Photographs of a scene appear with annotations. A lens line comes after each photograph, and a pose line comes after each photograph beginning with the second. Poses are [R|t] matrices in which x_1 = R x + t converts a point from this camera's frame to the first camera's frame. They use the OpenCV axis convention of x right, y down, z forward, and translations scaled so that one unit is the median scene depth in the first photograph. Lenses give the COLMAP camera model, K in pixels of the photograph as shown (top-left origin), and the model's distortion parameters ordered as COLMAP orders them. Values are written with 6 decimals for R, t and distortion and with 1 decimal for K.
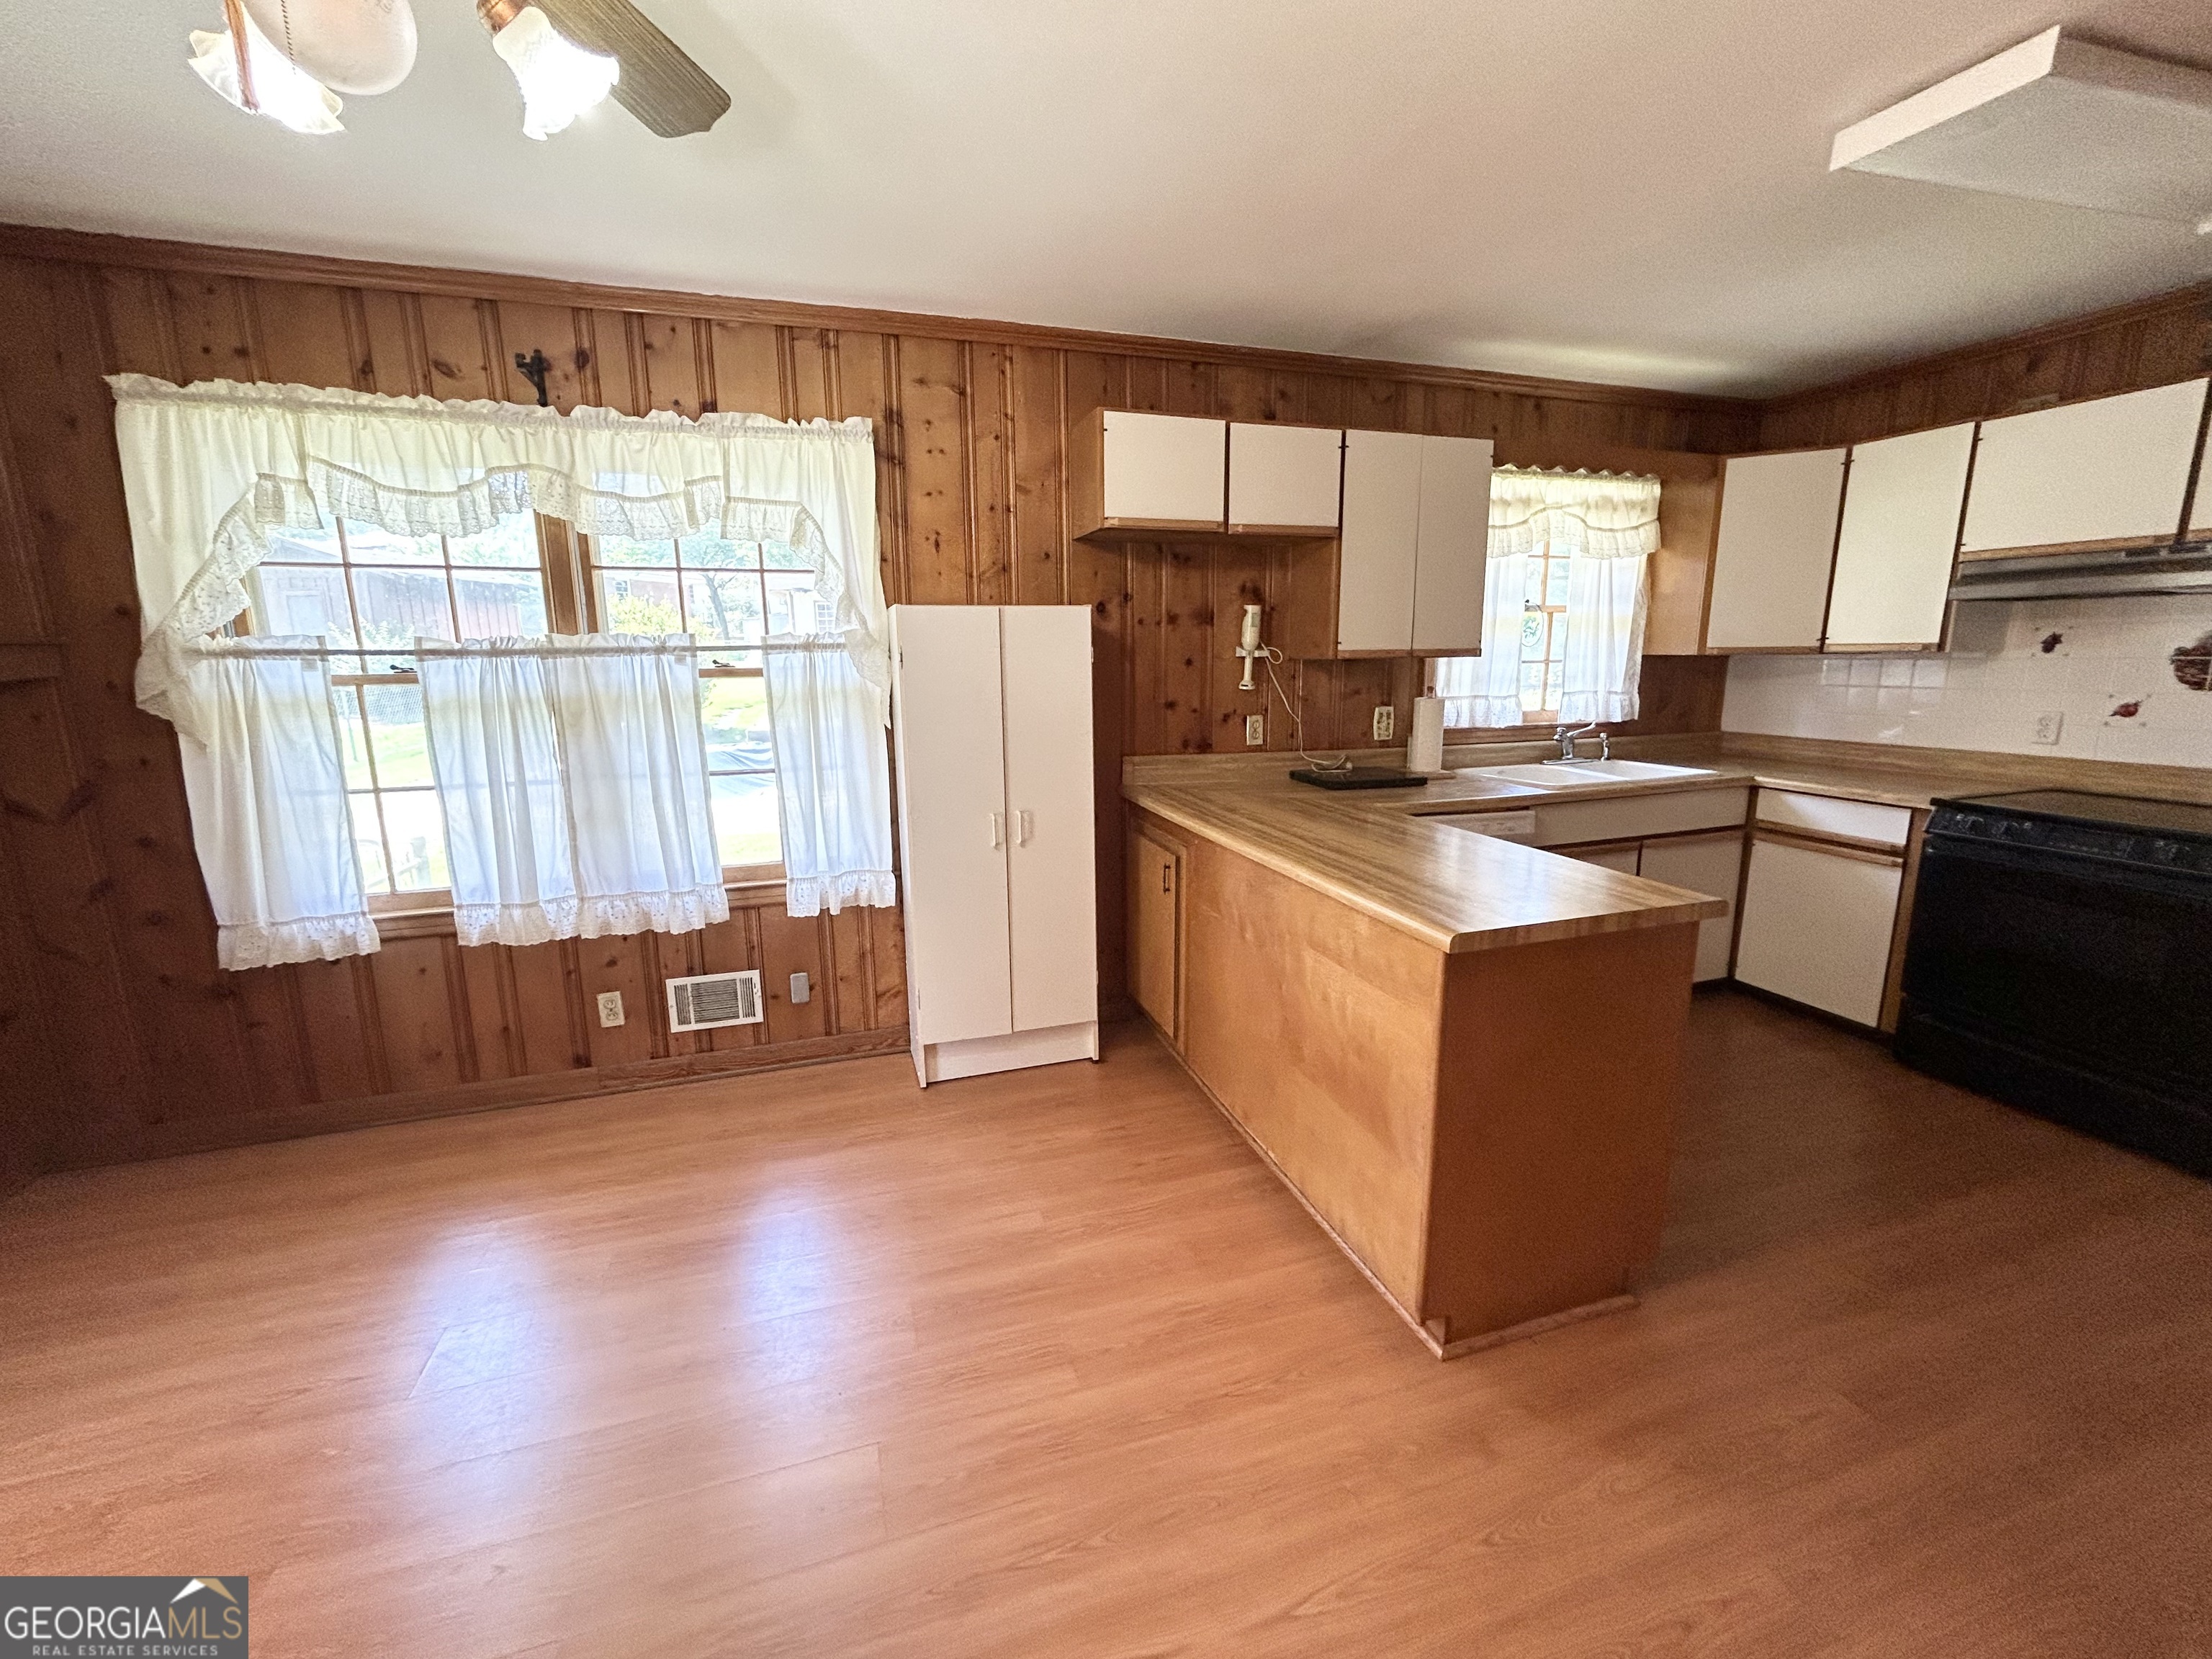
lens RADIAL K [[900.5, 0, 1104.2], [0, 900.5, 831.0], [0, 0, 1]] dist [0.000704, 0.000396]
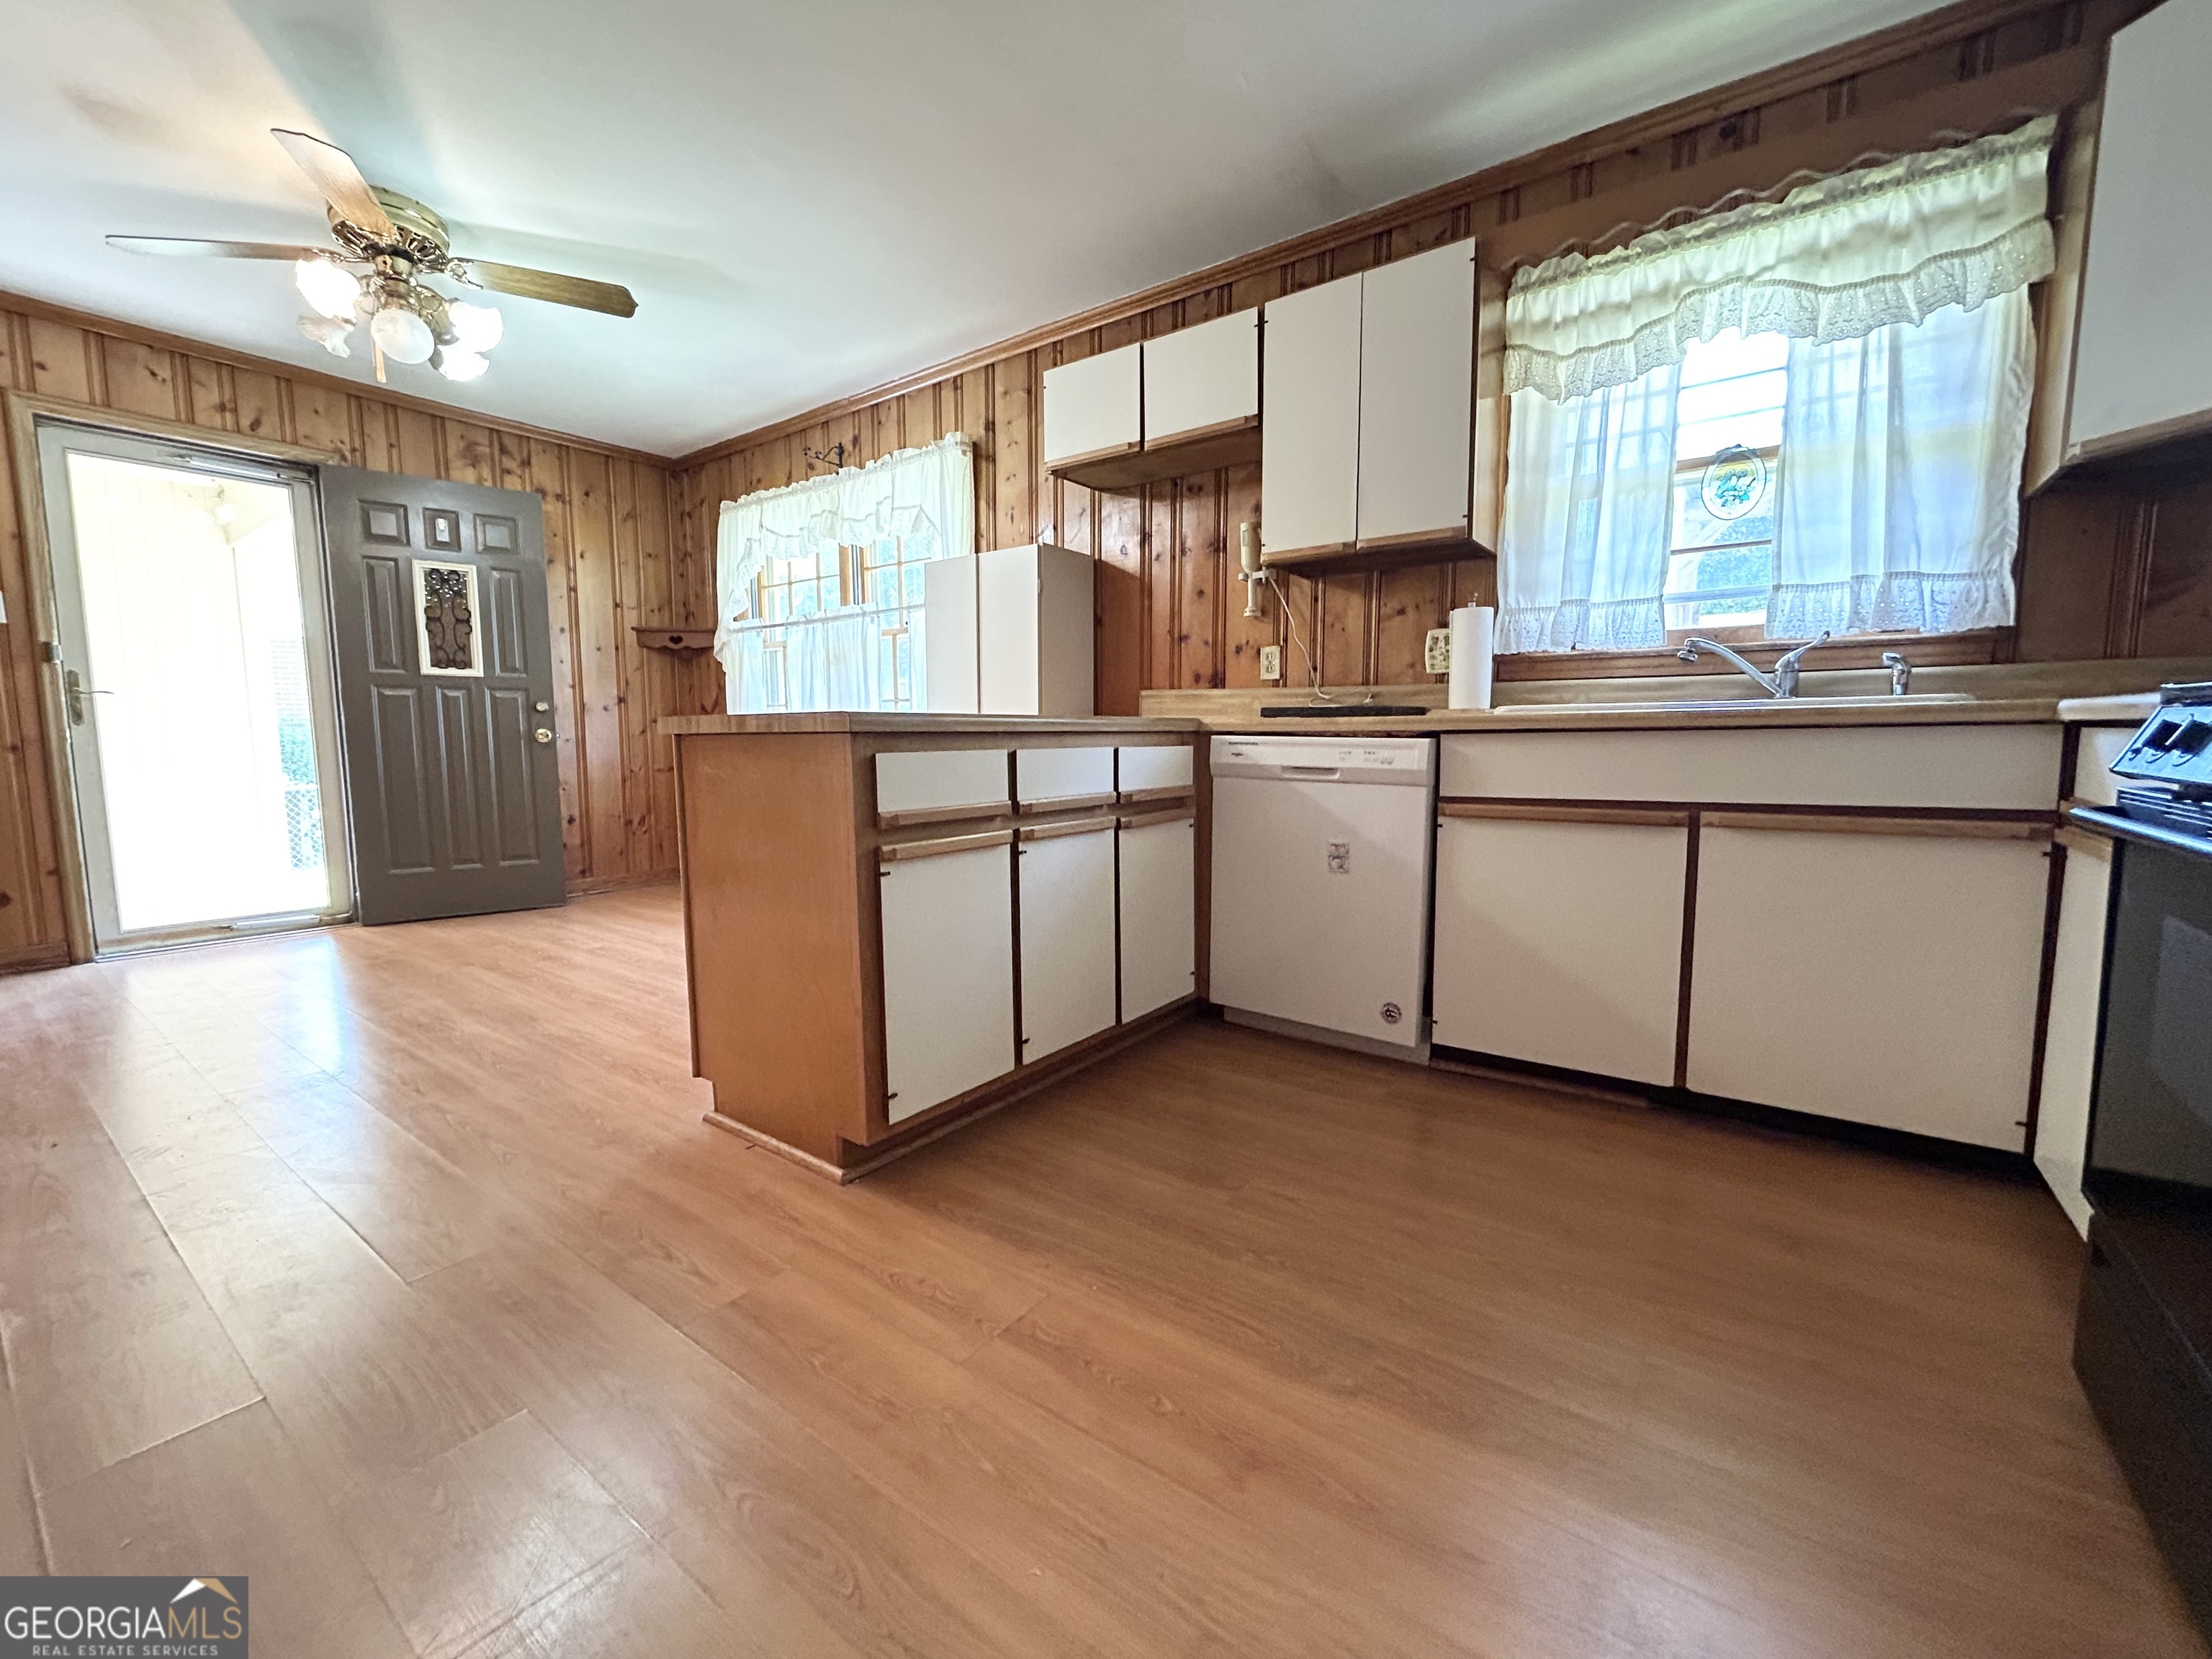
lens RADIAL K [[900.5, 0, 1102.6], [0, 900.5, 830.5], [0, 0, 1]] dist [0.000704, 0.000396]
pose [[0.583931, 0.095335, -0.806186, 0.957699], [-0.156490, 0.987674, 0.003449, 0.090344], [0.796577, 0.124146, 0.591652, 0.421265]]
